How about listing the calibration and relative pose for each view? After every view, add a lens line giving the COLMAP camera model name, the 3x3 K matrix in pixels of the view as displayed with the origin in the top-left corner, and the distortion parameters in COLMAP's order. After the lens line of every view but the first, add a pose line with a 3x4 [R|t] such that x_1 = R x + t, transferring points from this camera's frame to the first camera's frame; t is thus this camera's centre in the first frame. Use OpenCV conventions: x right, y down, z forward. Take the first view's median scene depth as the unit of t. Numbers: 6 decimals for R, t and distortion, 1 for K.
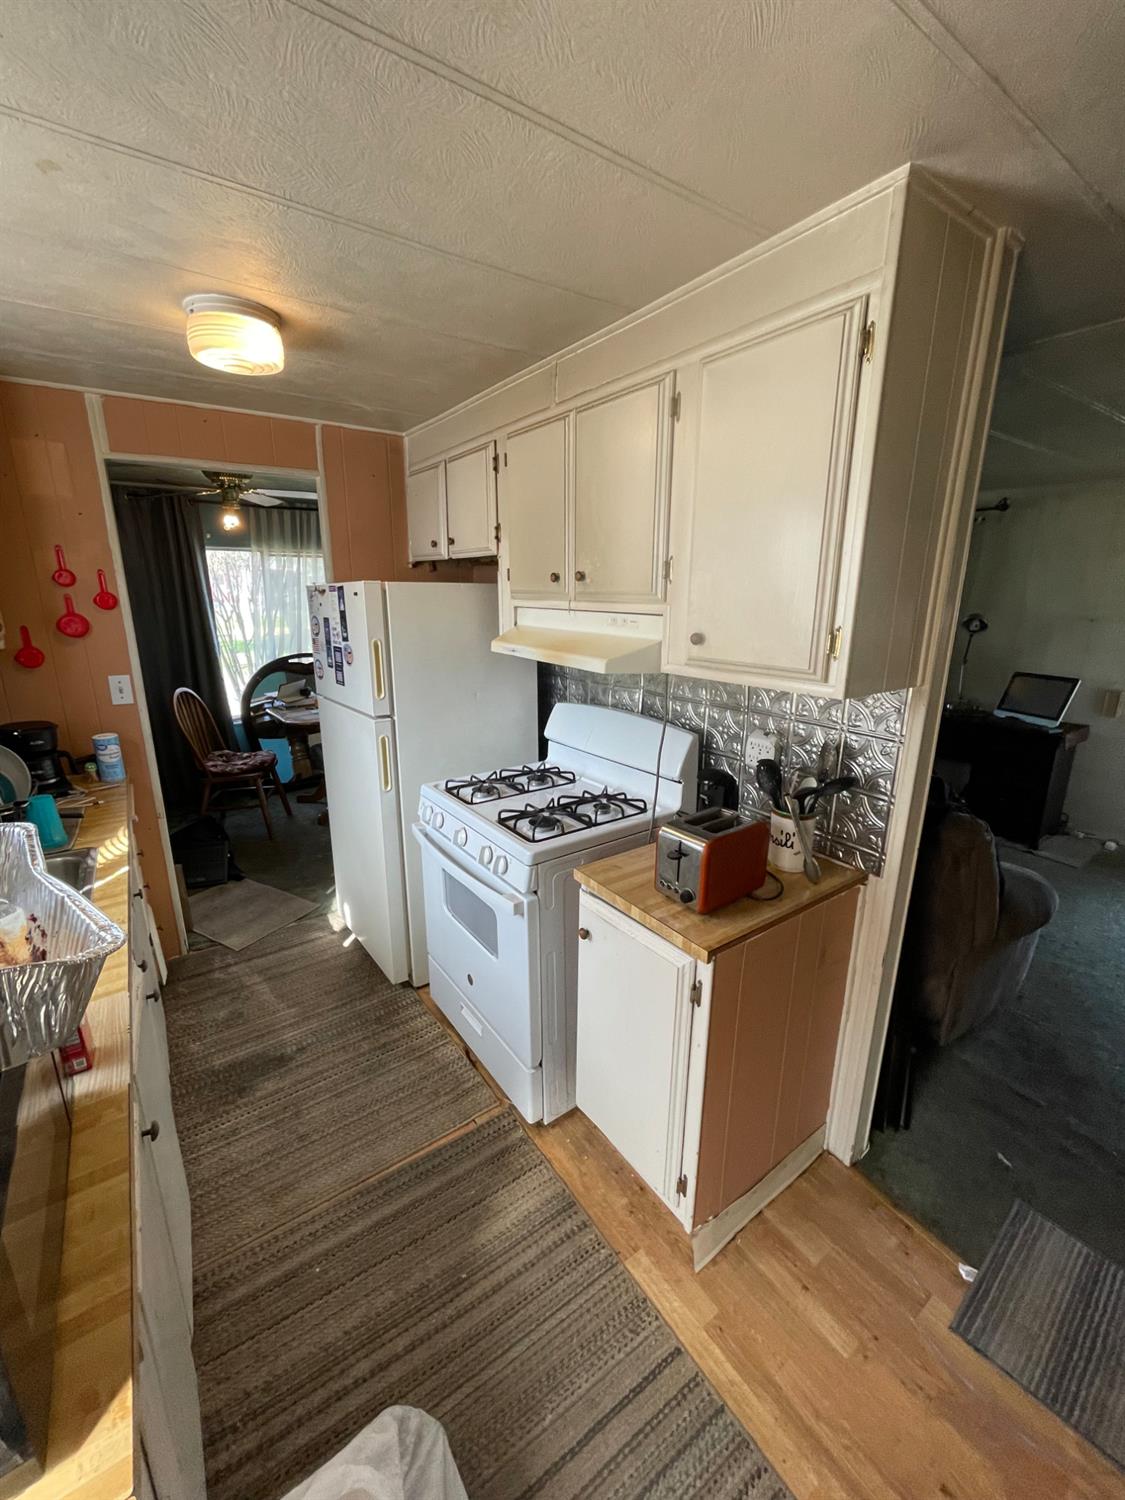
lens RADIAL K [[608.6, 0, 557.1], [0, 608.6, 752.2], [0, 0, 1]] dist [-0.000425, 0.000393]
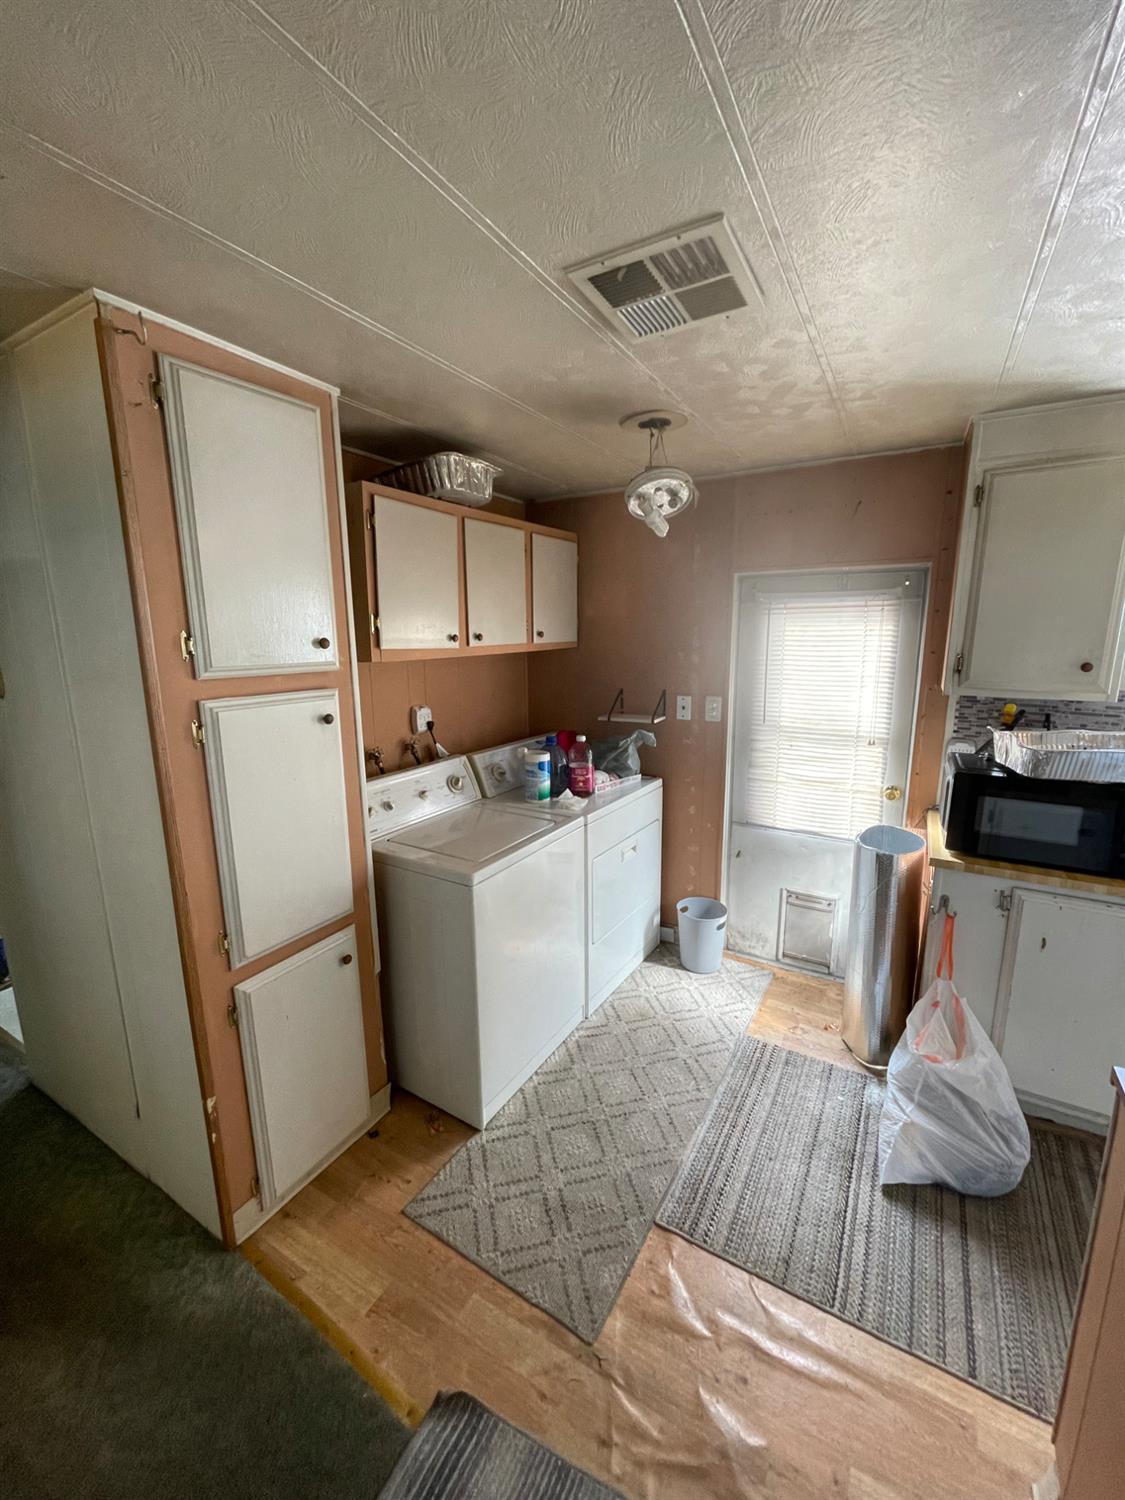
lens RADIAL K [[608.6, 0, 552.5], [0, 608.6, 747.1], [0, 0, 1]] dist [-0.000425, 0.000393]
pose [[-0.911584, 0.088603, -0.401454, 1.191191], [-0.092268, 0.907496, 0.409802, -0.326172], [0.400627, 0.410610, -0.819083, 1.161584]]
